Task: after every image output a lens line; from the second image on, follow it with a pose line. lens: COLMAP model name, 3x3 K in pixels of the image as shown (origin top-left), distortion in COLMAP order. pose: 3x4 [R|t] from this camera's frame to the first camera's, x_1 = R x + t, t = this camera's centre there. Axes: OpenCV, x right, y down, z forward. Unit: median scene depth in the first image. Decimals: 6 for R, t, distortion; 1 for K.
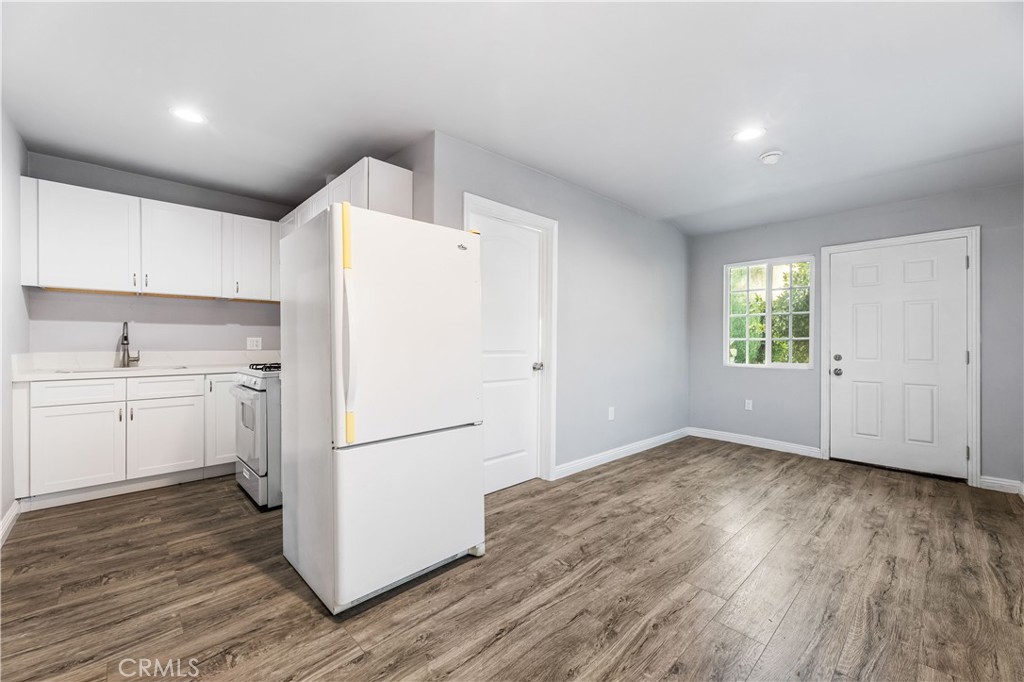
lens RADIAL K [[403.8, 0, 513.9], [0, 403.8, 344.6], [0, 0, 1]] dist [0.000709, 0.000402]
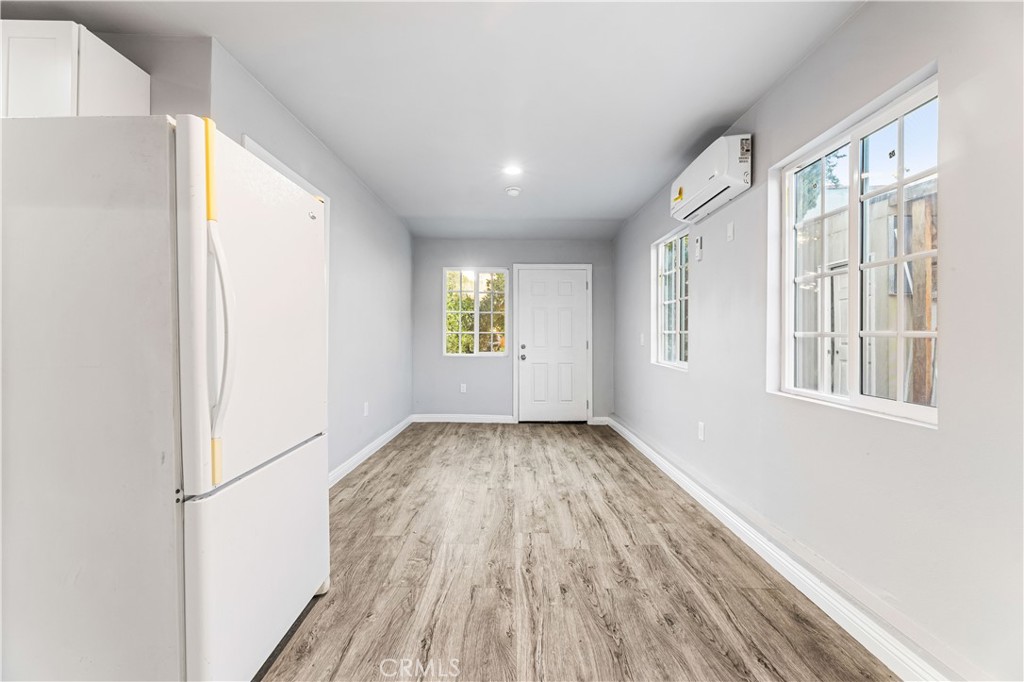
lens RADIAL K [[410.6, 0, 513.8], [0, 410.6, 336.9], [0, 0, 1]] dist [-0.001337, -0.000024]
pose [[0.691879, -0.000927, 0.722012, -0.342477], [0.002793, 0.999995, -0.001393, 0.002208], [-0.722008, 0.002981, 0.691879, 0.112969]]
